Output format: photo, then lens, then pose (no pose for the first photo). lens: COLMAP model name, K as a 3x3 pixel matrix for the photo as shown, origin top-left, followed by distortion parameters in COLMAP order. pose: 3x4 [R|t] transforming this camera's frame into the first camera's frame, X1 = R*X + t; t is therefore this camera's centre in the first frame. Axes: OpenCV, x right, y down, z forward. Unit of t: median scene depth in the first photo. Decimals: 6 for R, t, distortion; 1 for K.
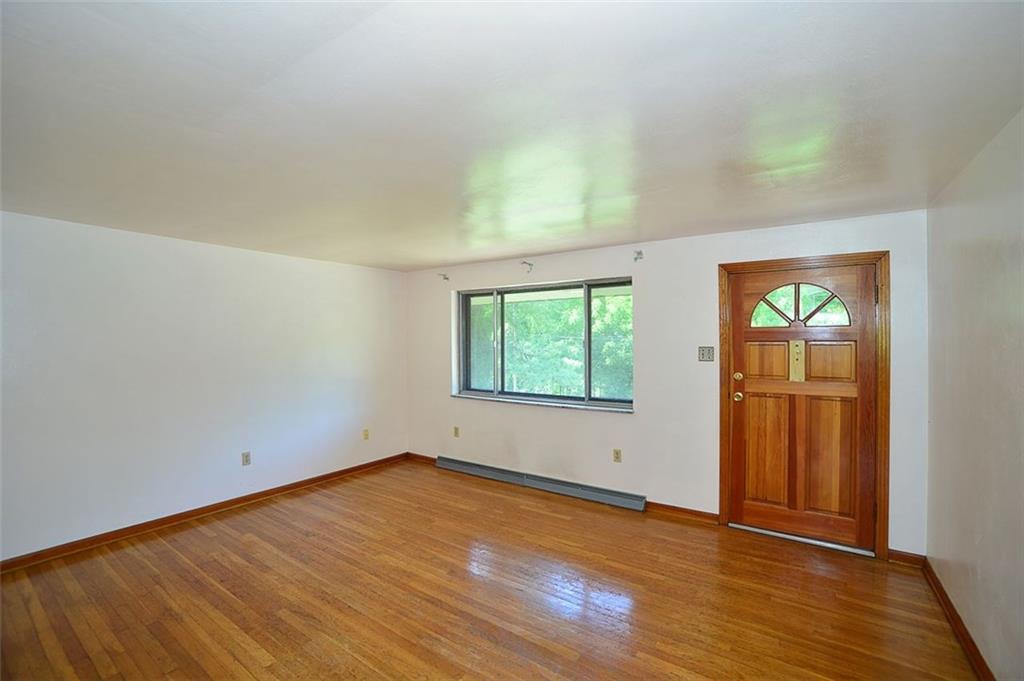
lens RADIAL K [[451.2, 0, 512.0], [0, 451.2, 340.5], [0, 0, 1]] dist [-0.001445, -0.000062]
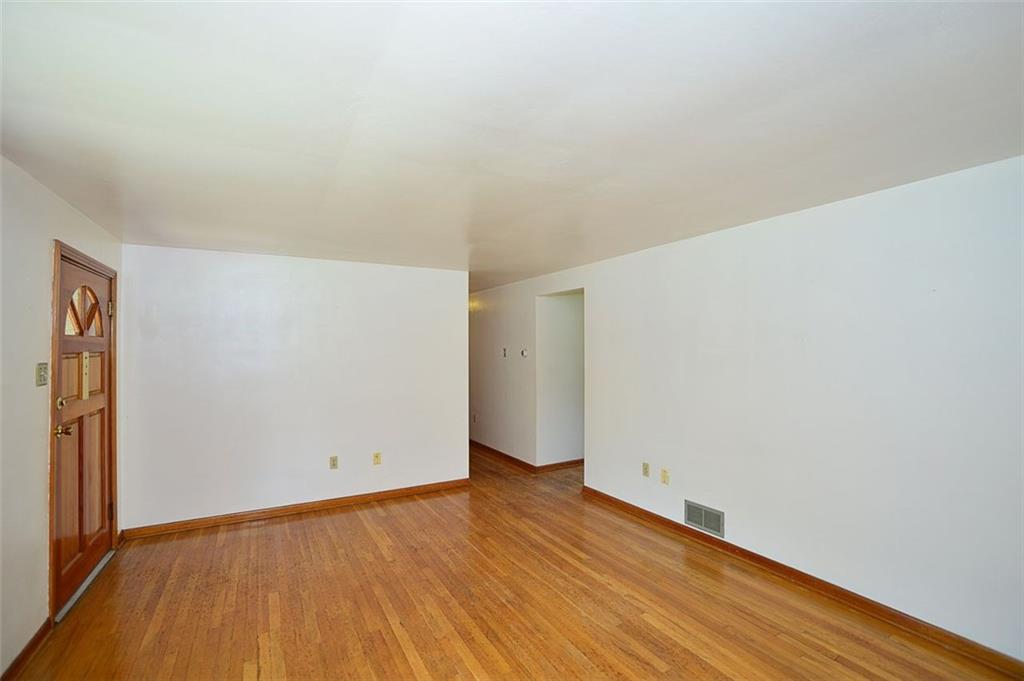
lens RADIAL K [[451.2, 0, 512.0], [0, 451.2, 340.5], [0, 0, 1]] dist [-0.001445, -0.000062]
pose [[-0.906938, 0.022736, 0.420651, -0.629634], [0.013887, 0.999613, -0.024088, 0.014945], [-0.421036, -0.016005, -0.906903, 1.907761]]
